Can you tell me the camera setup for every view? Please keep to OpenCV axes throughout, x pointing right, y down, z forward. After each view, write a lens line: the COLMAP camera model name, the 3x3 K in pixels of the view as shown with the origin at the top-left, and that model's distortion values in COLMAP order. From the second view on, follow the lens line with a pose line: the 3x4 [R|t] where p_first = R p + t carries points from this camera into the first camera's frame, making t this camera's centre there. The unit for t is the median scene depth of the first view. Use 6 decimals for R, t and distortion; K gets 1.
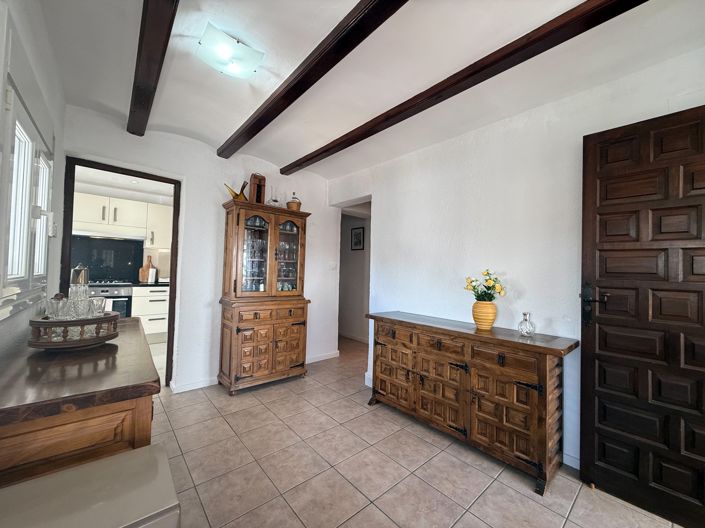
lens RADIAL K [[280.8, 0, 350.6], [0, 280.8, 264.1], [0, 0, 1]] dist [-0.000195, 0.000483]
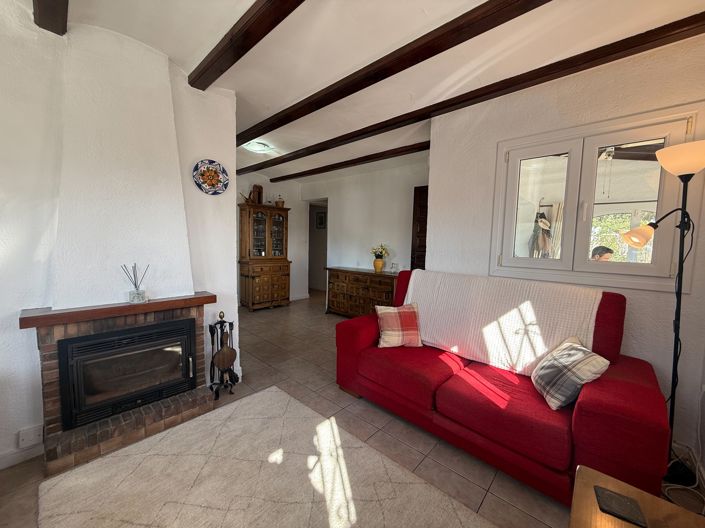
lens RADIAL K [[280.8, 0, 350.6], [0, 280.8, 264.1], [0, 0, 1]] dist [-0.000195, 0.000483]
pose [[0.993677, -0.010095, 0.111824, 0.020722], [-0.001920, 0.994277, 0.106819, -0.038101], [-0.112262, -0.106358, 0.987970, -0.767743]]
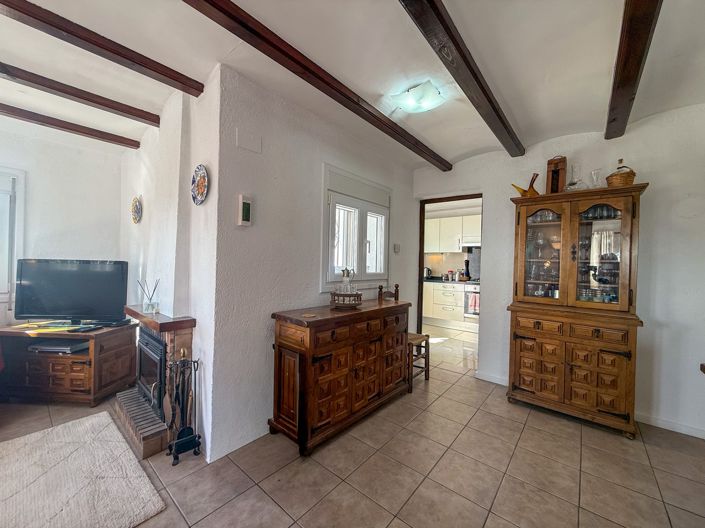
lens RADIAL K [[280.8, 0, 350.6], [0, 280.8, 264.1], [0, 0, 1]] dist [-0.000195, 0.000483]
pose [[0.153597, -0.019577, -0.987940, 0.415985], [0.008021, 0.999795, -0.018565, 0.006317], [0.988101, -0.005072, 0.153723, 0.283051]]
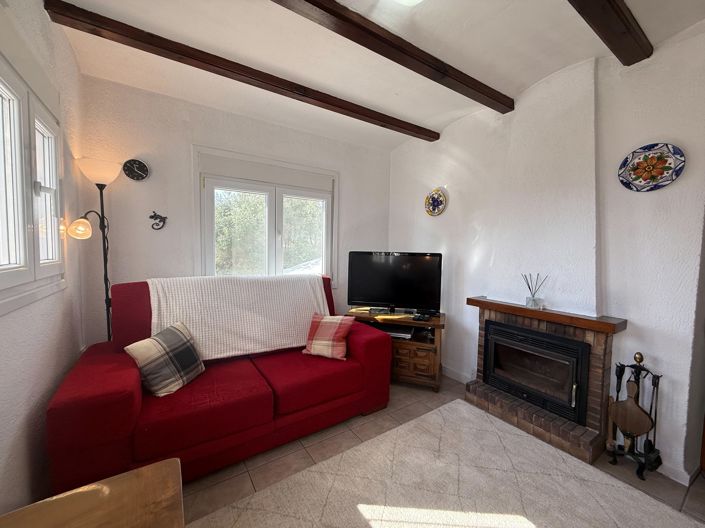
lens RADIAL K [[280.8, 0, 350.6], [0, 280.8, 264.1], [0, 0, 1]] dist [-0.000195, 0.000483]
pose [[-0.132382, 0.025867, -0.990861, 0.367547], [0.004717, 0.999665, 0.025467, -0.015488], [0.991188, -0.001303, -0.132459, -0.467967]]
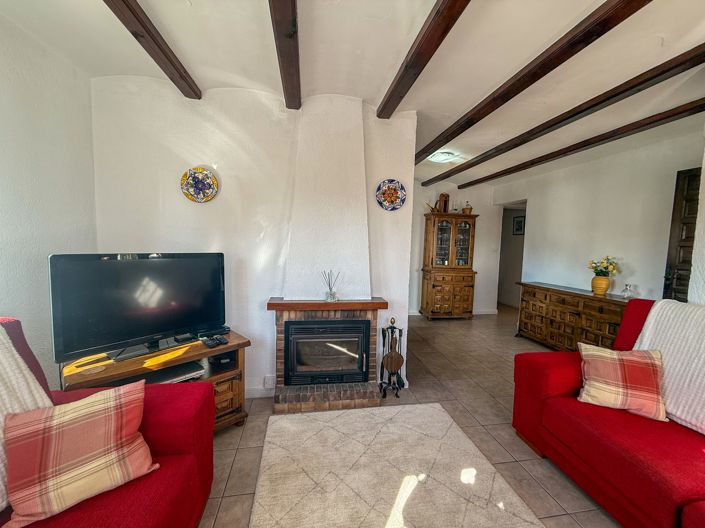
lens RADIAL K [[280.8, 0, 350.6], [0, 280.8, 264.1], [0, 0, 1]] dist [-0.000195, 0.000483]
pose [[0.851997, 0.035981, -0.522308, 0.075801], [0.008910, 0.996495, 0.083180, -0.054412], [0.523470, -0.075523, 0.848690, -0.740356]]
